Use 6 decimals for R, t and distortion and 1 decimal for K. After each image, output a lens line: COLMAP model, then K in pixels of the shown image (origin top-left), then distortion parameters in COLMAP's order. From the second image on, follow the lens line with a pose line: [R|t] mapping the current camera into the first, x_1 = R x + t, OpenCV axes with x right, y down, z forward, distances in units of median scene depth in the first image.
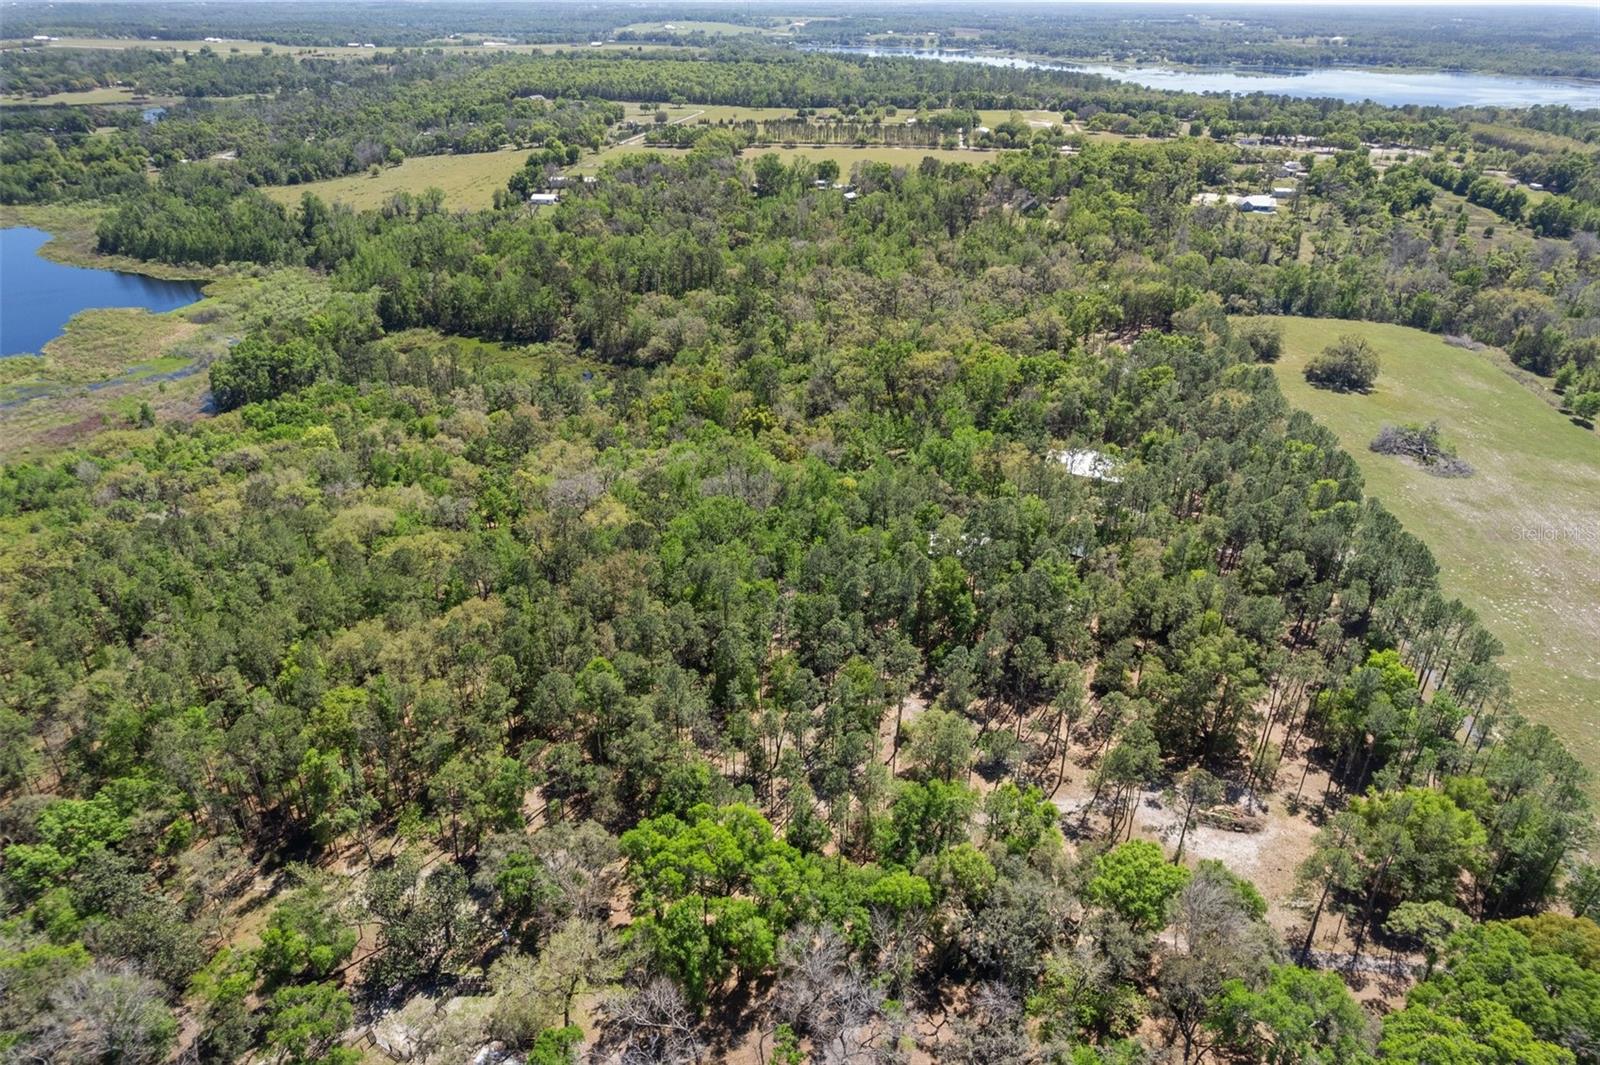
lens RADIAL K [[1046.5, 0, 816.9], [0, 1046.5, 529.9], [0, 0, 1]] dist [-0.058591, 0.055879]
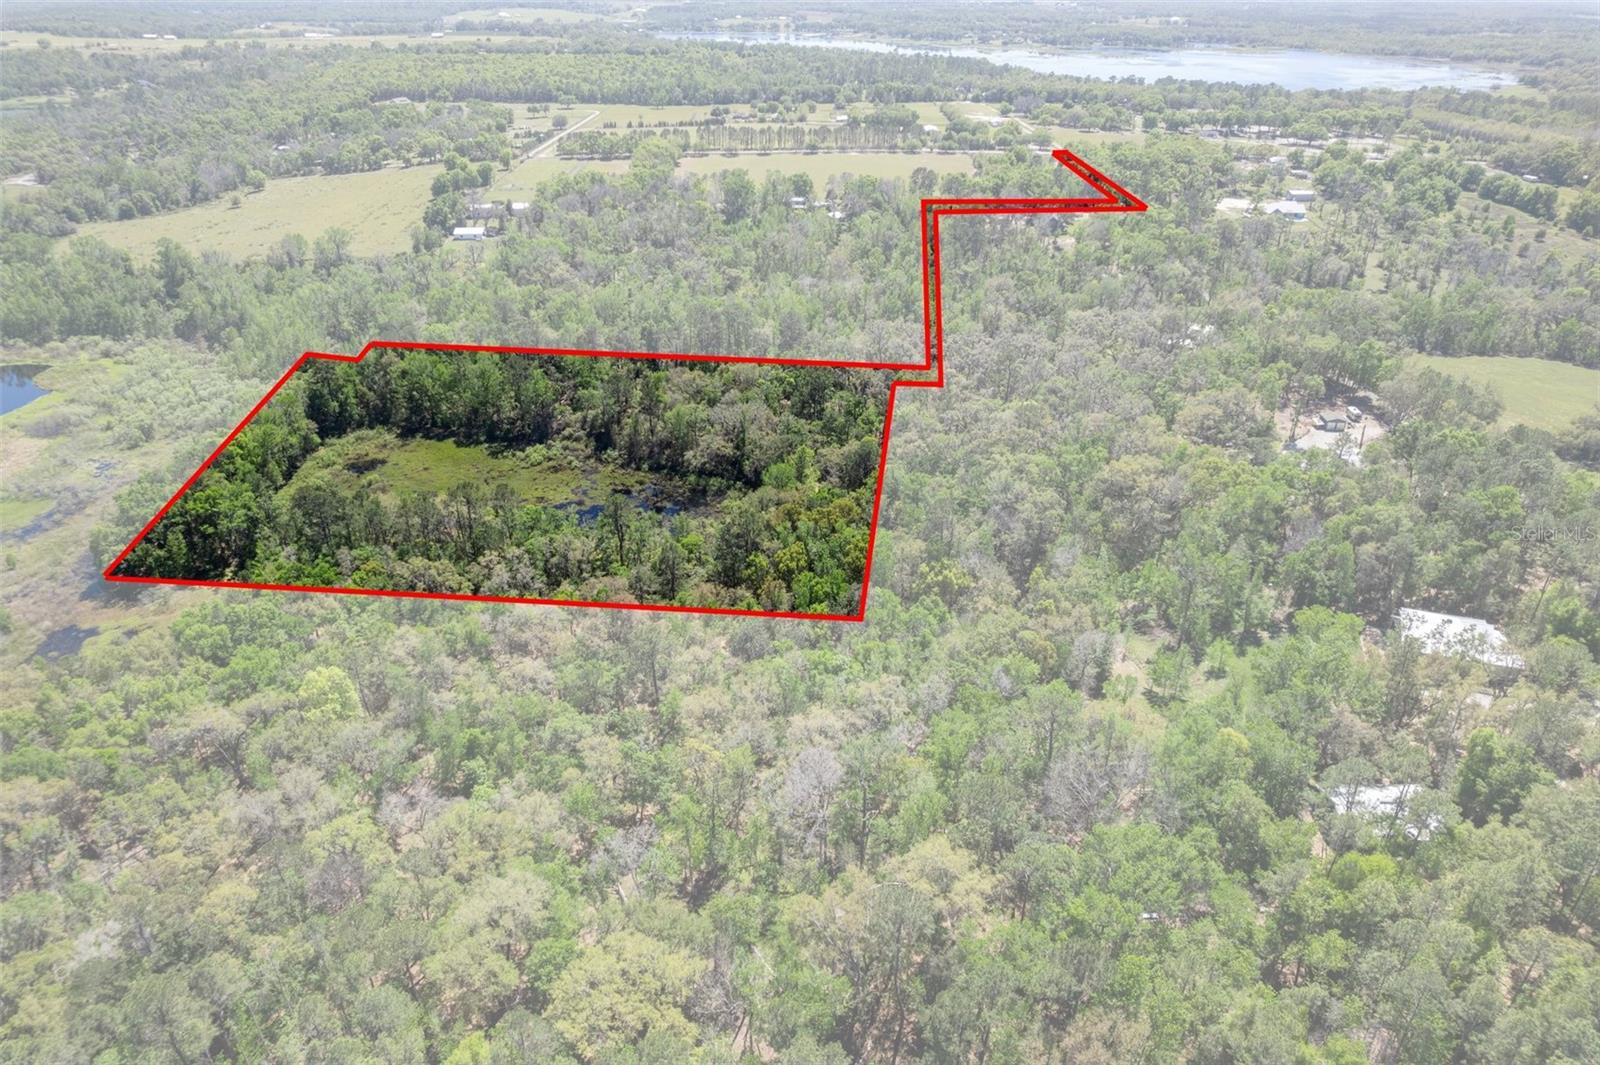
lens RADIAL K [[1046.5, 0, 834.6], [0, 1046.5, 532.3], [0, 0, 1]] dist [-0.058591, 0.055879]
pose [[0.986891, -0.078902, 0.140786, -0.091037], [0.076767, 0.996837, 0.020542, -0.062876], [-0.141962, -0.009465, 0.989827, 0.116176]]
